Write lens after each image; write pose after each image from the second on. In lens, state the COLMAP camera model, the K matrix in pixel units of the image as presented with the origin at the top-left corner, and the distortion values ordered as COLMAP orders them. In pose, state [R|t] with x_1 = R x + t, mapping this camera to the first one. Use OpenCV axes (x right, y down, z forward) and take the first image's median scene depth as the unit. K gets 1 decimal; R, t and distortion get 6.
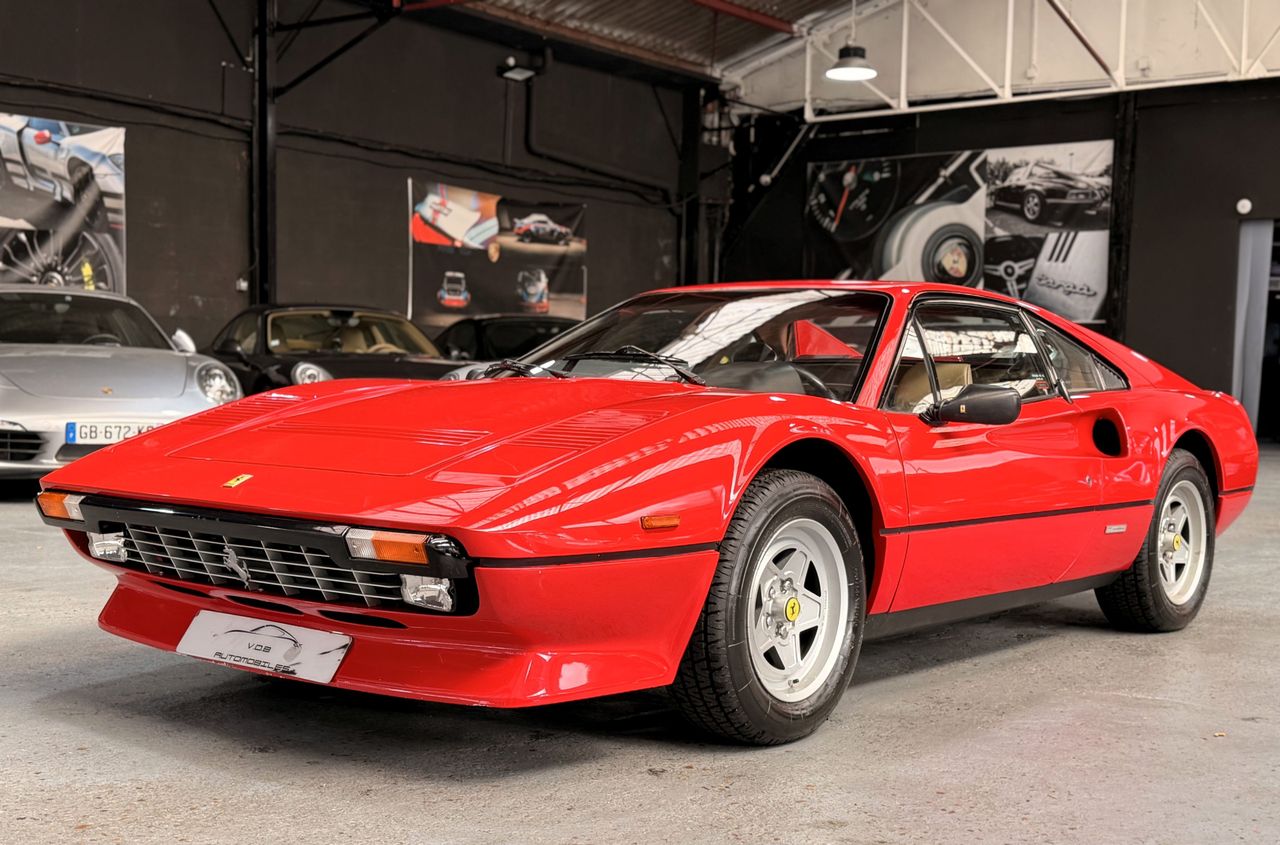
lens RADIAL K [[1814.9, 0, 636.2], [0, 1814.9, 487.9], [0, 0, 1]] dist [0.191169, -0.580233]
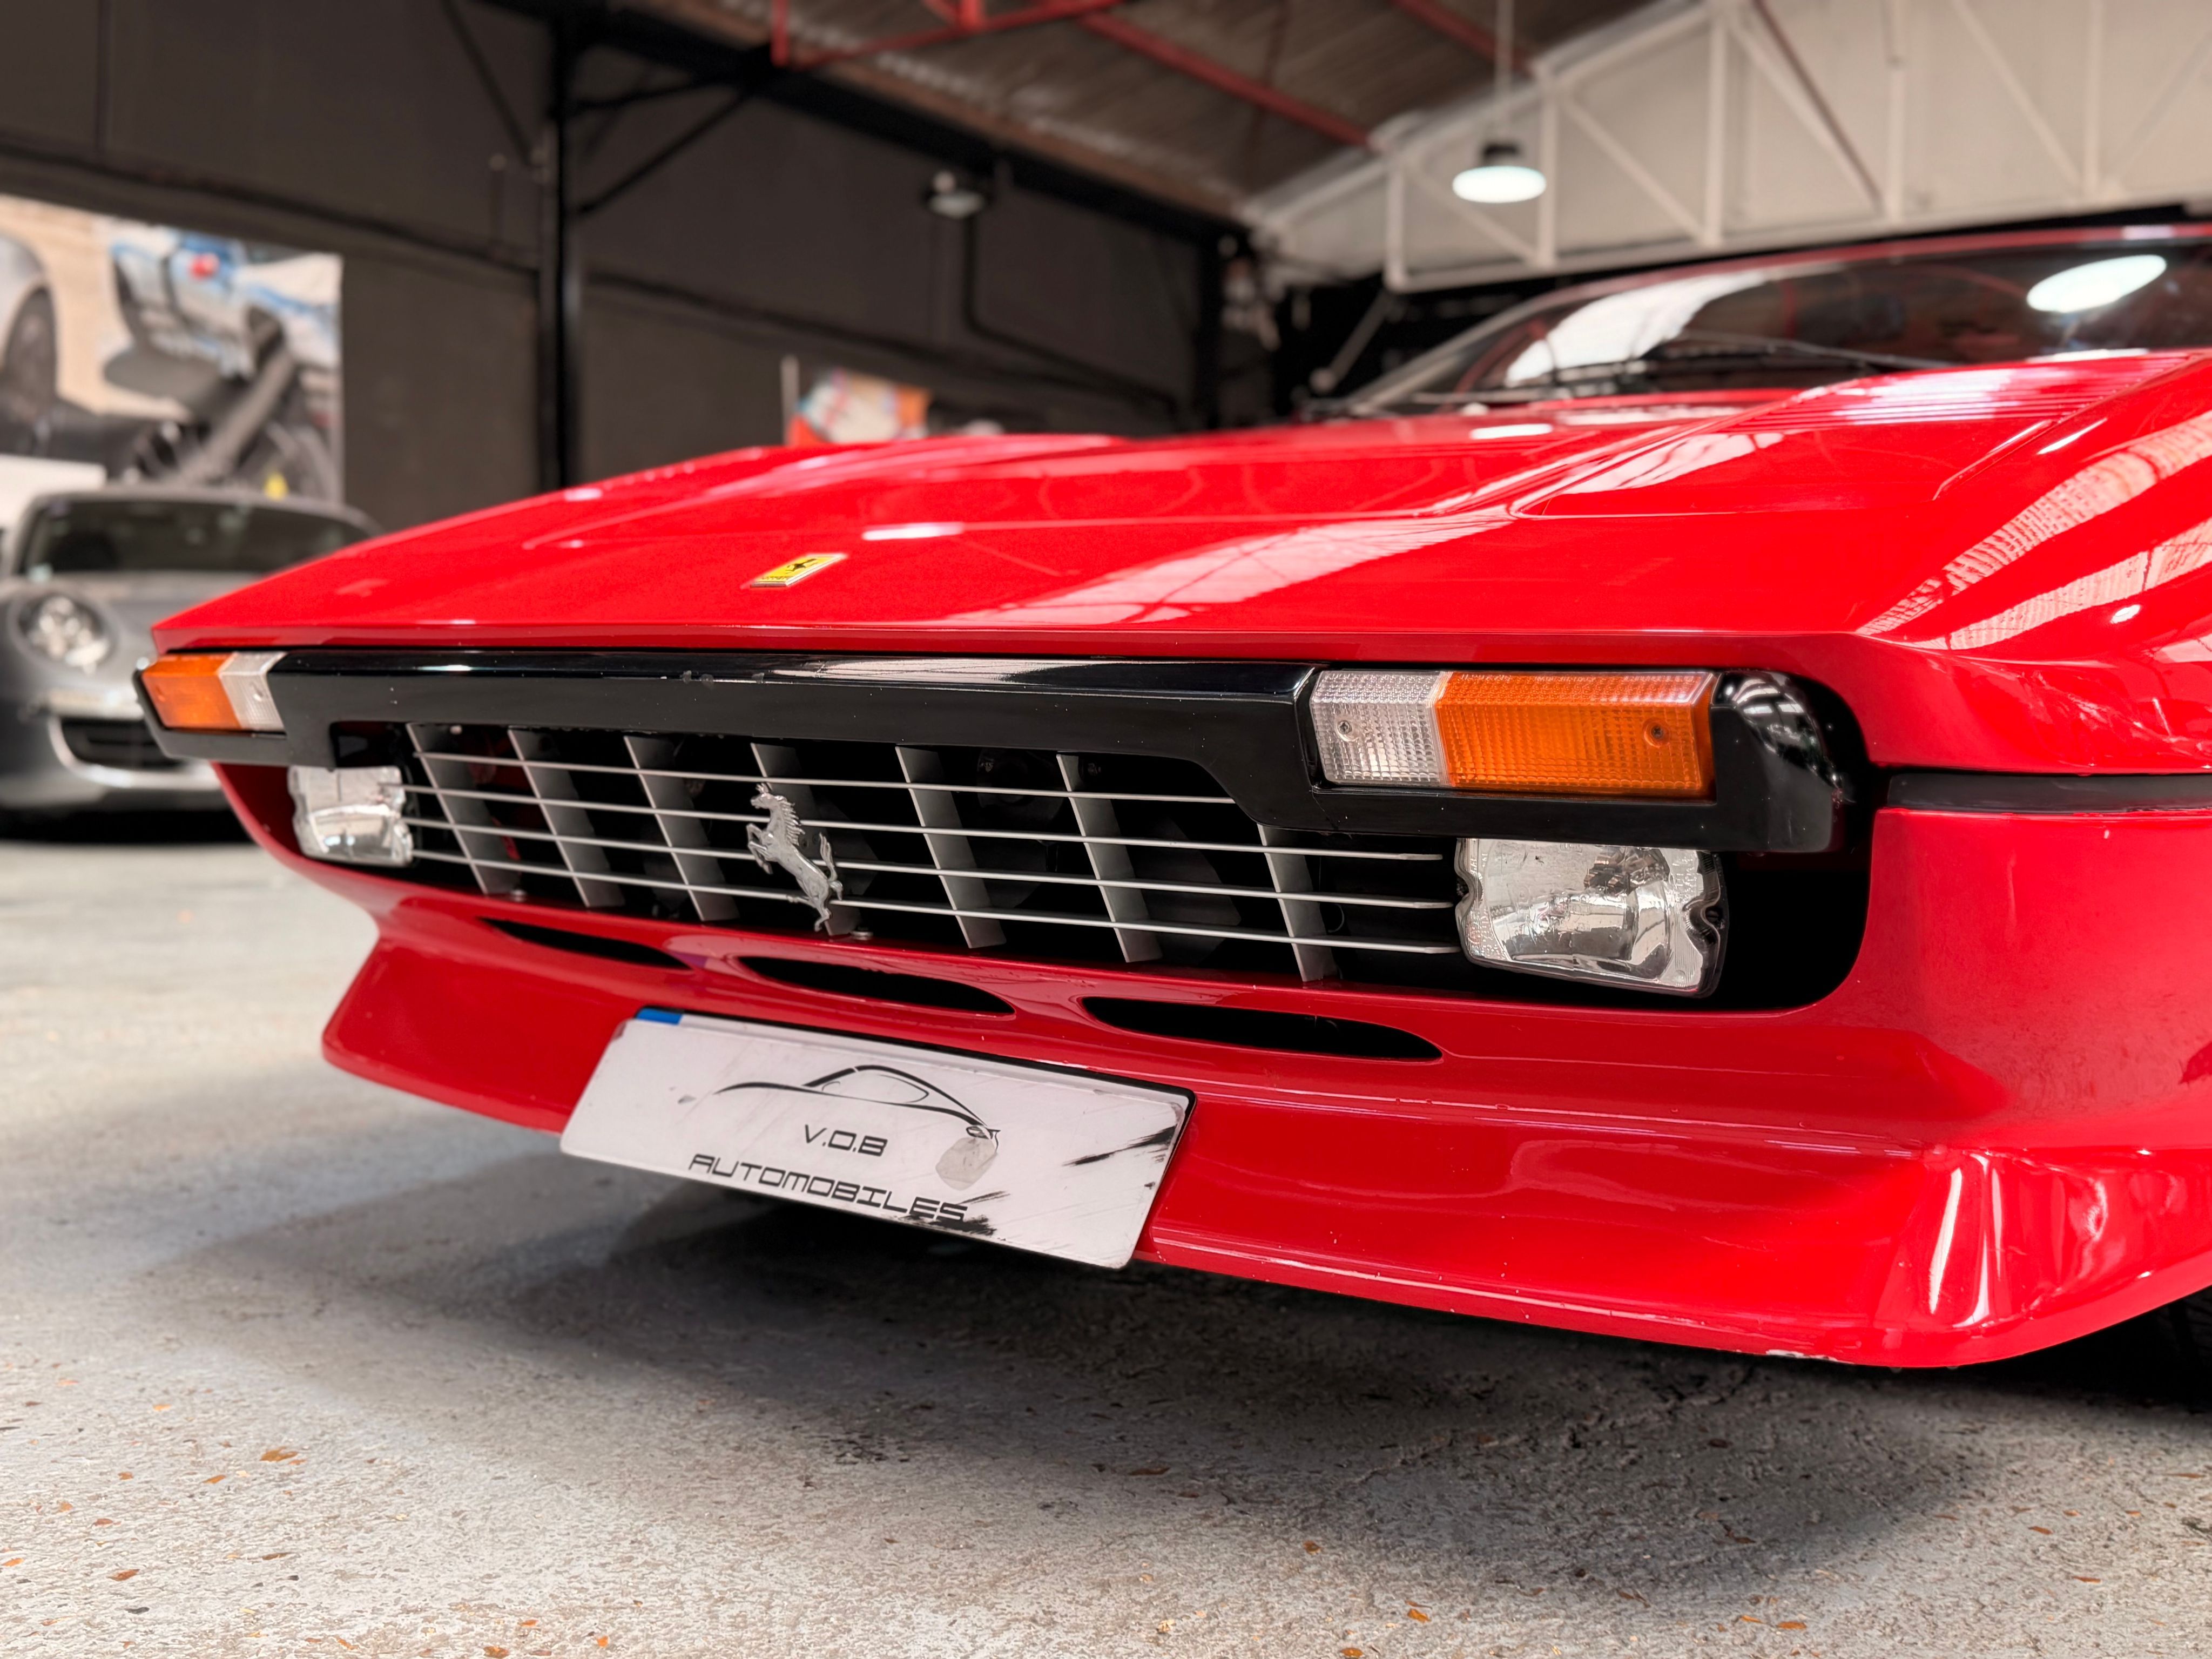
lens RADIAL K [[2383.1, 0, 1115.1], [0, 2383.1, 875.1], [0, 0, 1]] dist [0.123338, -0.325223]
pose [[0.998941, -0.003763, 0.045851, -0.055238], [0.003922, 0.999987, -0.003374, 0.014378], [-0.045838, 0.003550, 0.998943, 0.181587]]
